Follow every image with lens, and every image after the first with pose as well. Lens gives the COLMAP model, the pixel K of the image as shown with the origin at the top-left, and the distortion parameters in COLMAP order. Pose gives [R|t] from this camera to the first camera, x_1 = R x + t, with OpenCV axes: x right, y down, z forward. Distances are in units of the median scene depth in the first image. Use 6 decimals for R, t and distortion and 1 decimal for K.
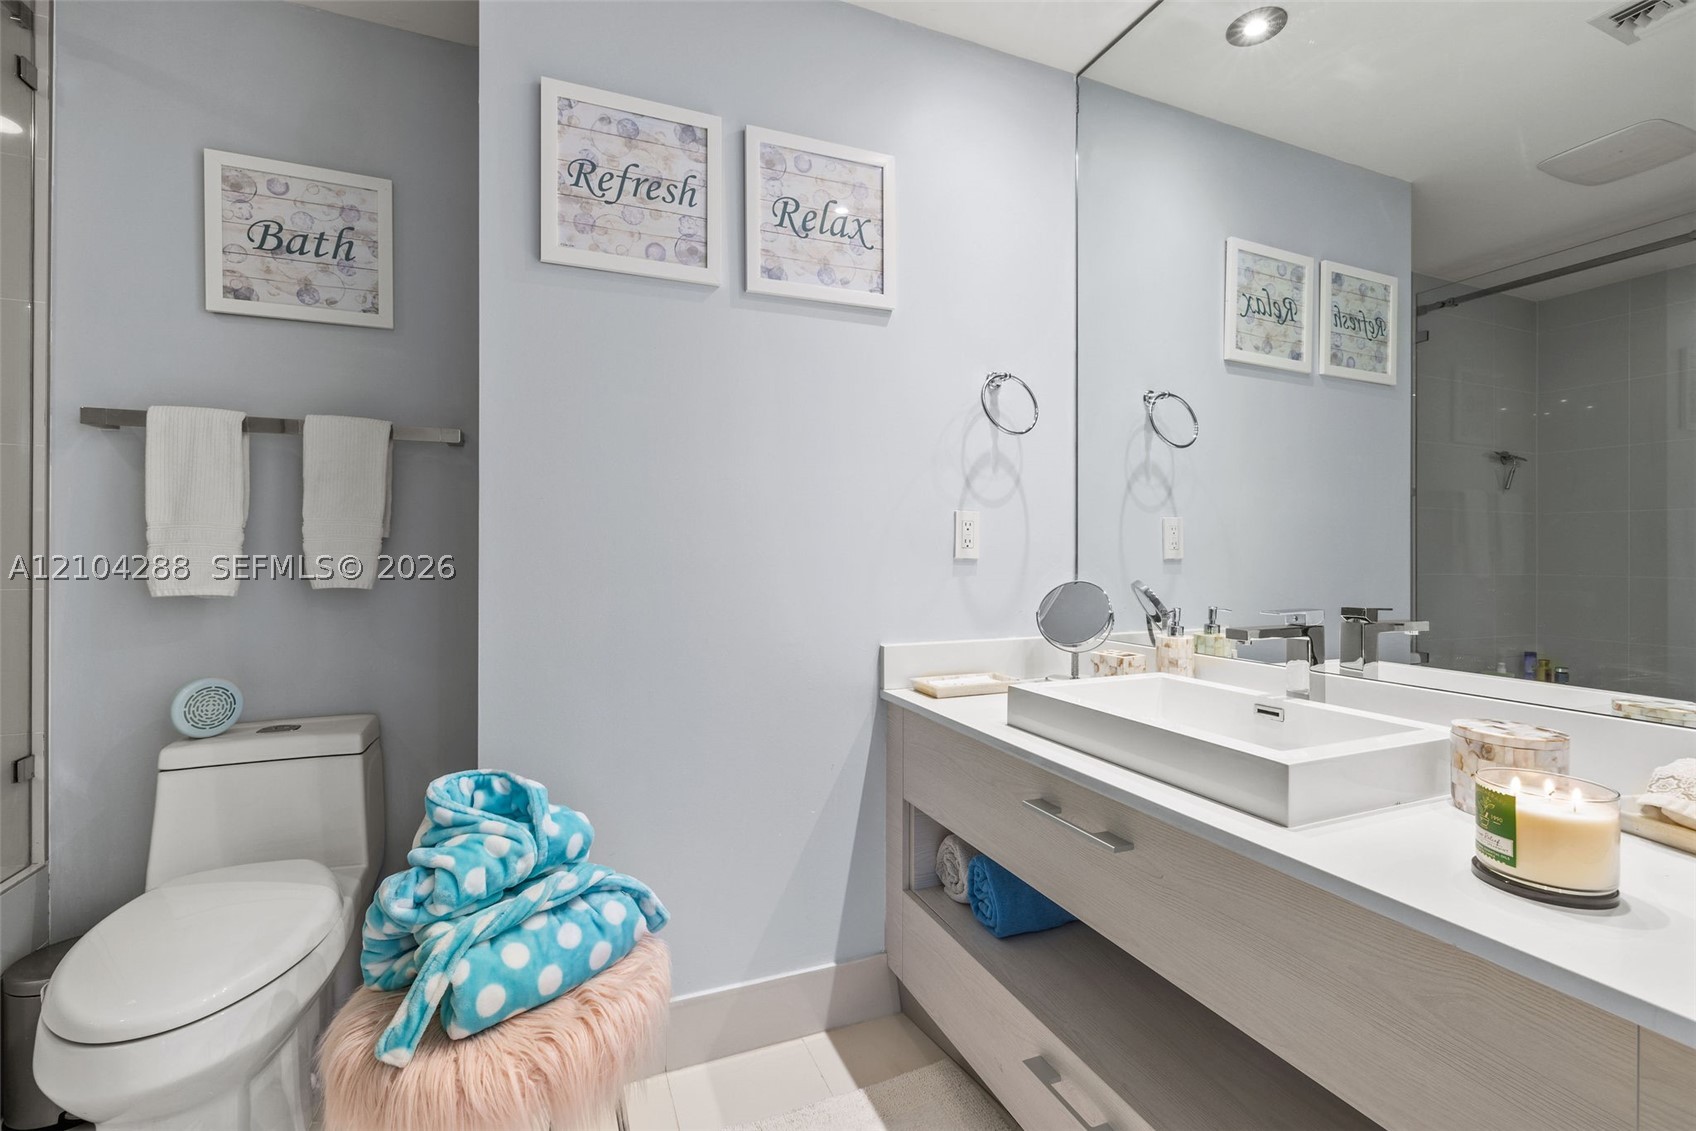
lens RADIAL K [[721.3, 0, 847.9], [0, 721.3, 552.5], [0, 0, 1]] dist [-0.002307, -0.000675]
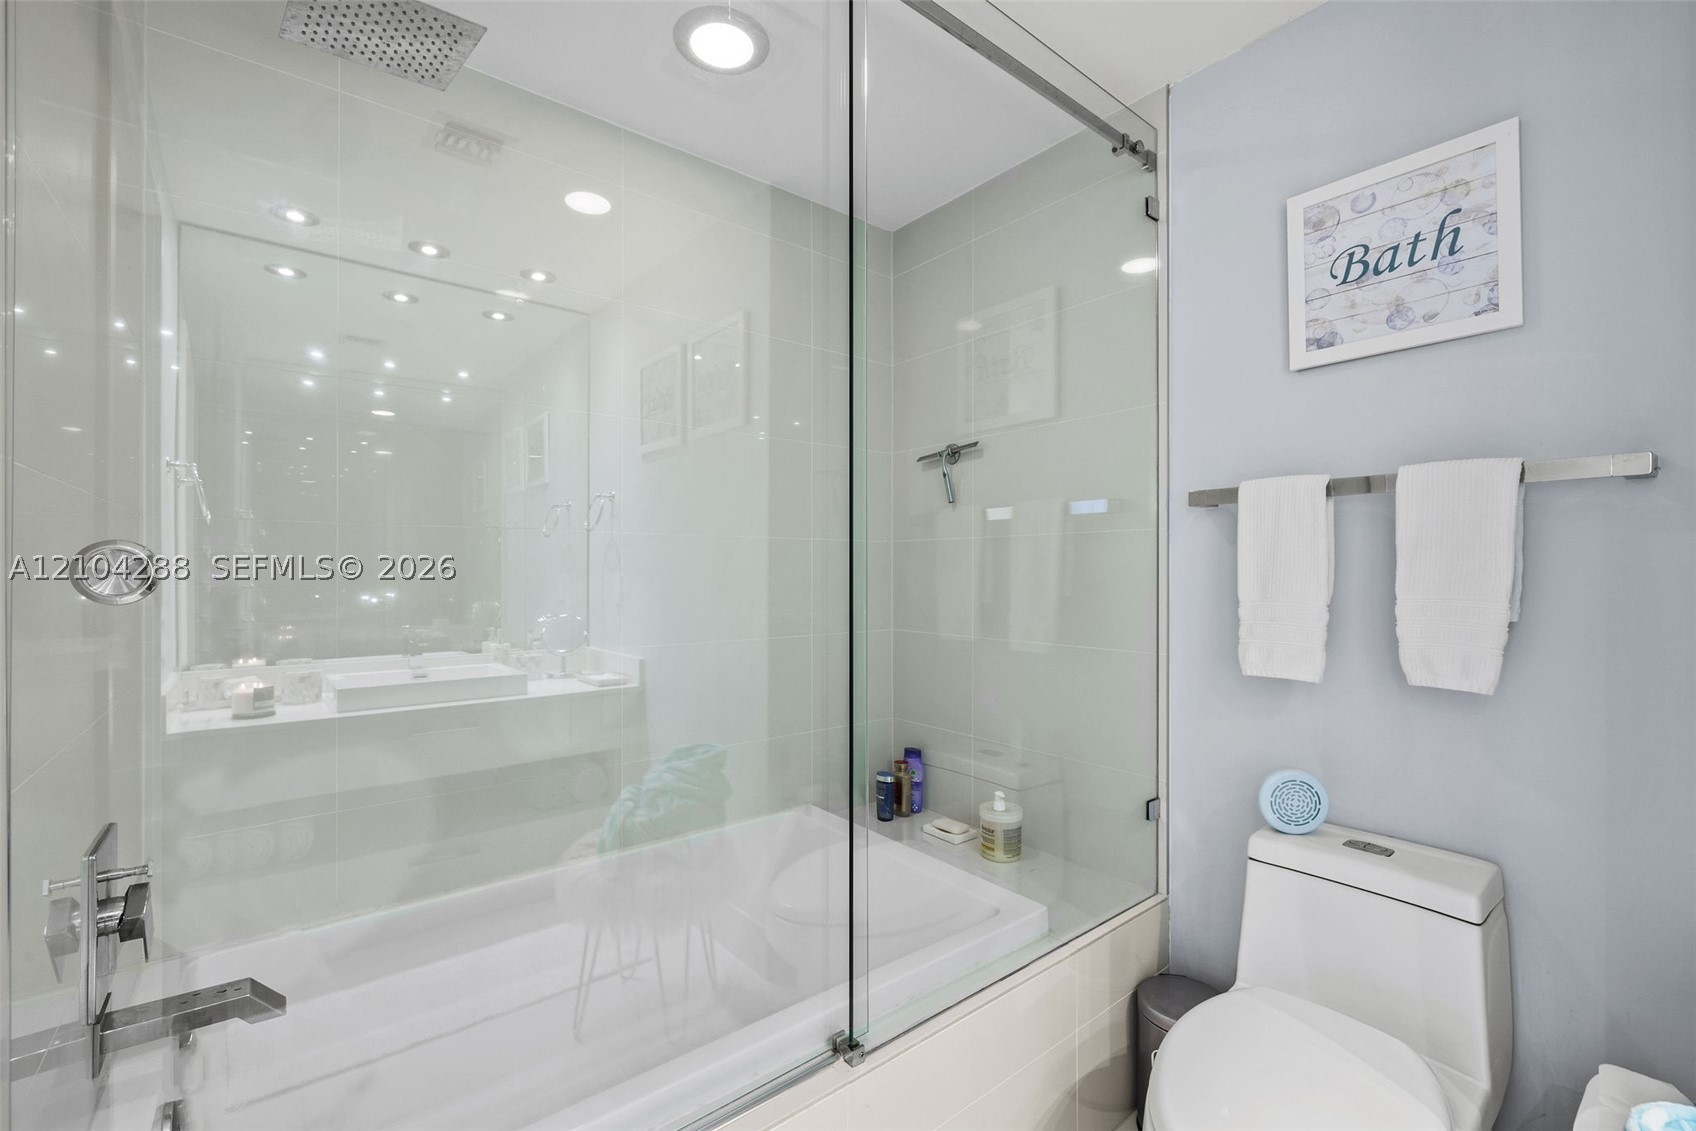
lens RADIAL K [[723.6, 0, 843.8], [0, 723.6, 567.7], [0, 0, 1]] dist [-0.001167, -0.000127]
pose [[0.276401, -0.006823, -0.961018, -0.155776], [-0.000280, 0.999974, -0.007180, -0.076601], [0.961042, 0.002254, 0.276392, 0.189621]]
